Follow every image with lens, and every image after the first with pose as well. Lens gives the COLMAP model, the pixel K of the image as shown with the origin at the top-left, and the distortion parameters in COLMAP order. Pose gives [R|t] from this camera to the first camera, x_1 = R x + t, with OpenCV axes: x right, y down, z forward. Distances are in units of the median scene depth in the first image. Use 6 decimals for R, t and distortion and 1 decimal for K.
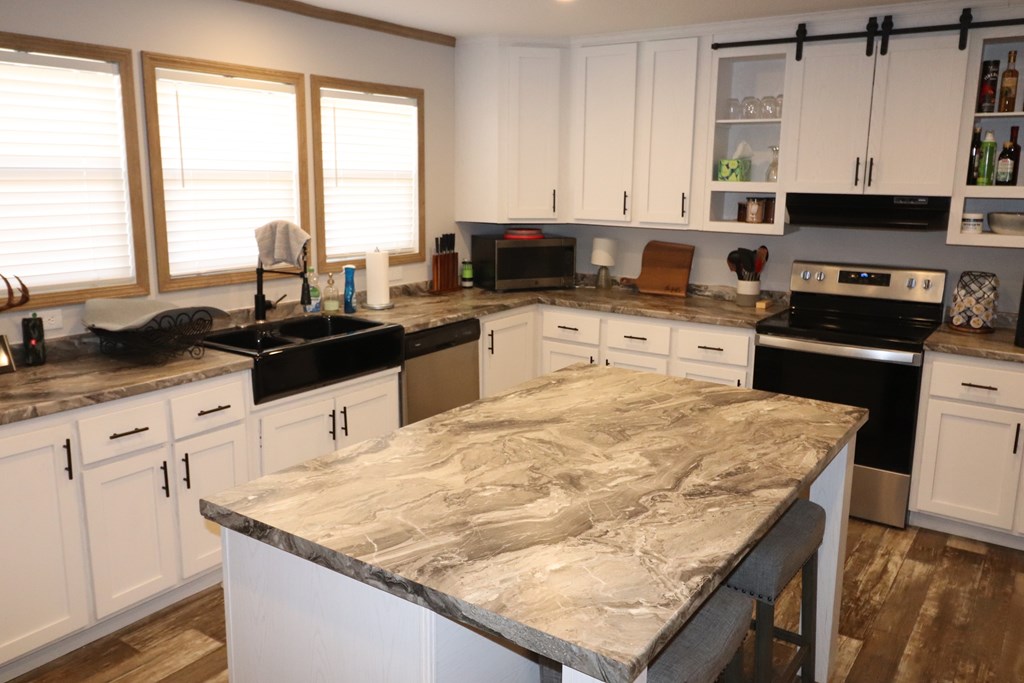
lens RADIAL K [[803.3, 0, 510.2], [0, 803.3, 340.3], [0, 0, 1]] dist [0.001395, 0.002396]
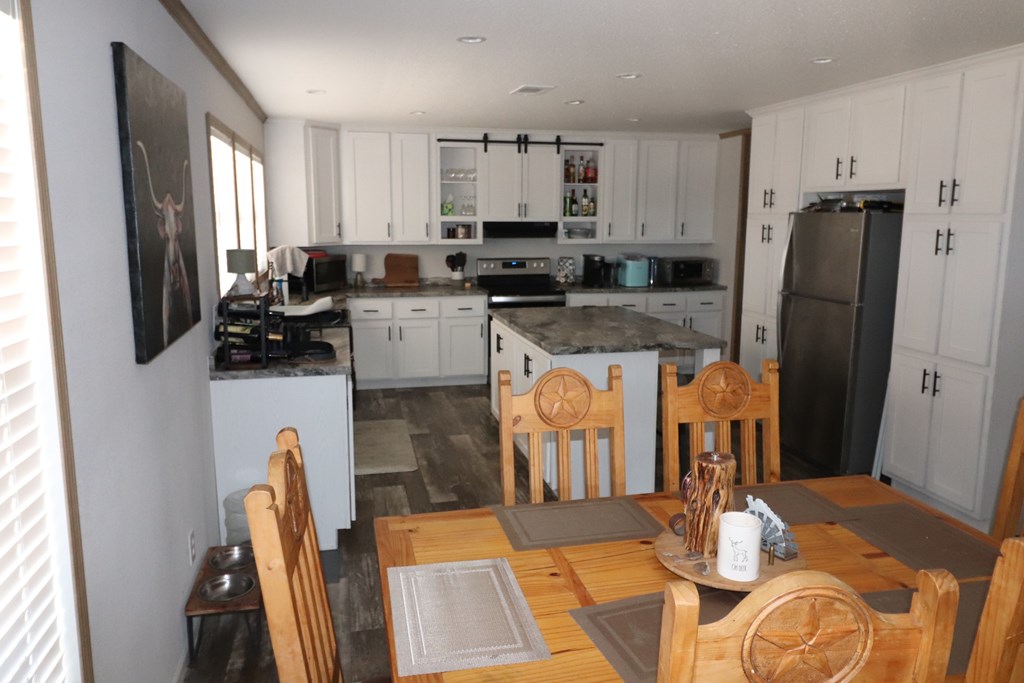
lens RADIAL K [[742.7, 0, 513.1], [0, 742.7, 339.4], [0, 0, 1]] dist [-0.002977, -0.000135]
pose [[0.667722, -0.134760, 0.732111, -0.893437], [0.156249, 0.986941, 0.039160, 0.028746], [-0.727828, 0.088244, 0.680059, -0.192687]]
